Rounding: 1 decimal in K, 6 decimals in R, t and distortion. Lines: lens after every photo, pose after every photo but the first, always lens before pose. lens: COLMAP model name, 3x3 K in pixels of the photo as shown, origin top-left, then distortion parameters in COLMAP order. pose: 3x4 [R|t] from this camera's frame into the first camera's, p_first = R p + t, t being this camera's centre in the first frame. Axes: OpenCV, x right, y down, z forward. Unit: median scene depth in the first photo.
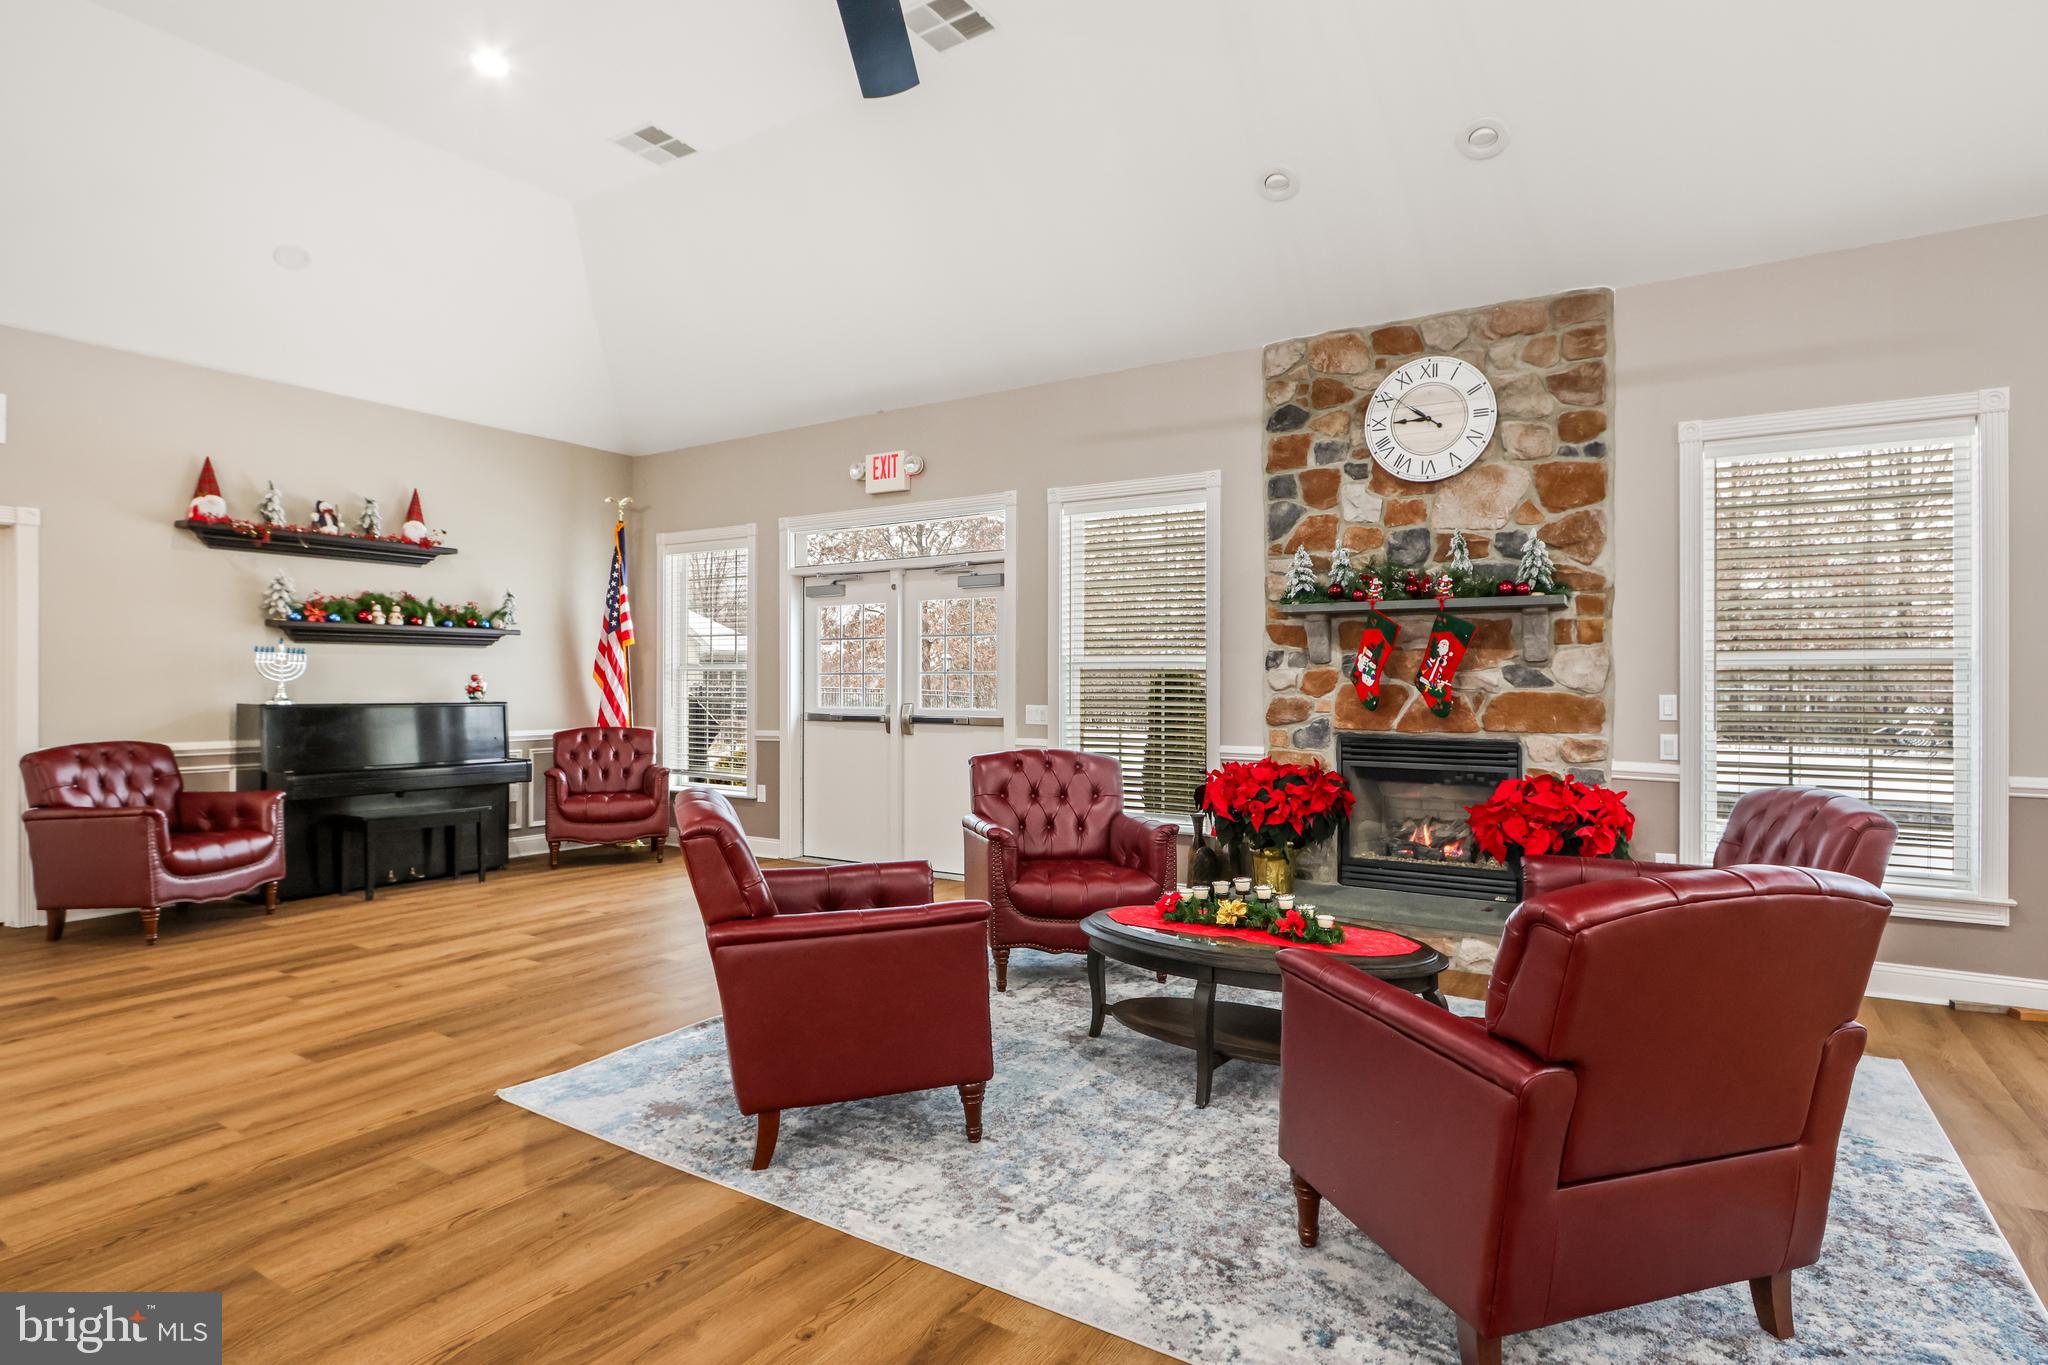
lens RADIAL K [[1101.5, 0, 1026.5], [0, 1101.5, 680.6], [0, 0, 1]] dist [-0.001683, -0.000139]
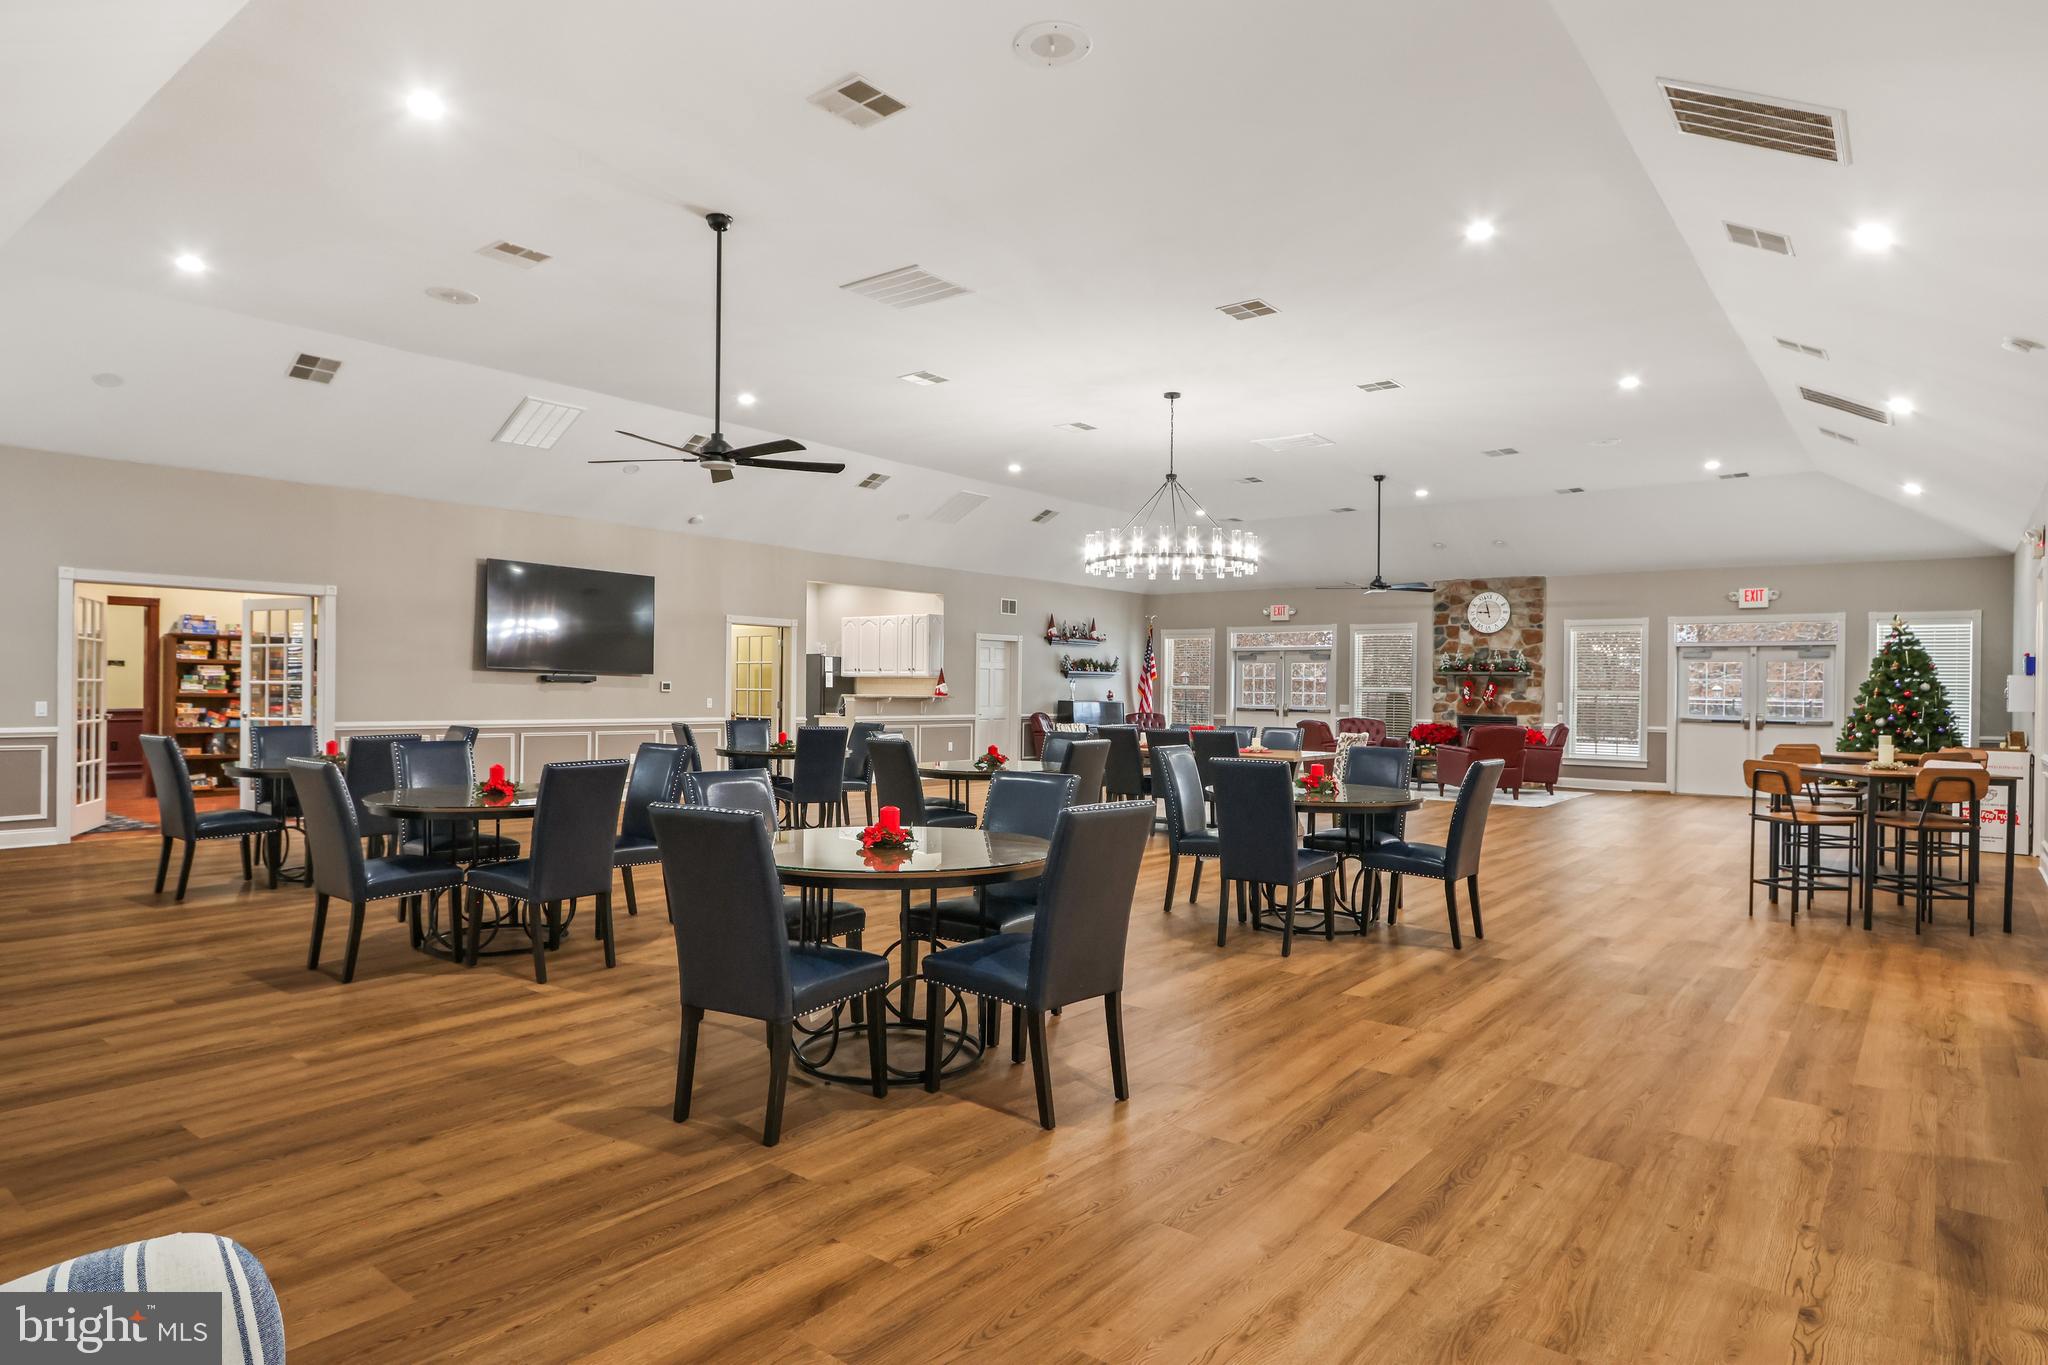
lens RADIAL K [[1165.0, 0, 1016.7], [0, 1165.0, 682.9], [0, 0, 1]] dist [0.004258, 0.000206]
pose [[0.990791, 0.012600, -0.134815, -0.482165], [-0.013802, 0.999873, -0.007984, 0.003214], [0.134698, 0.009772, 0.990839, -2.319307]]
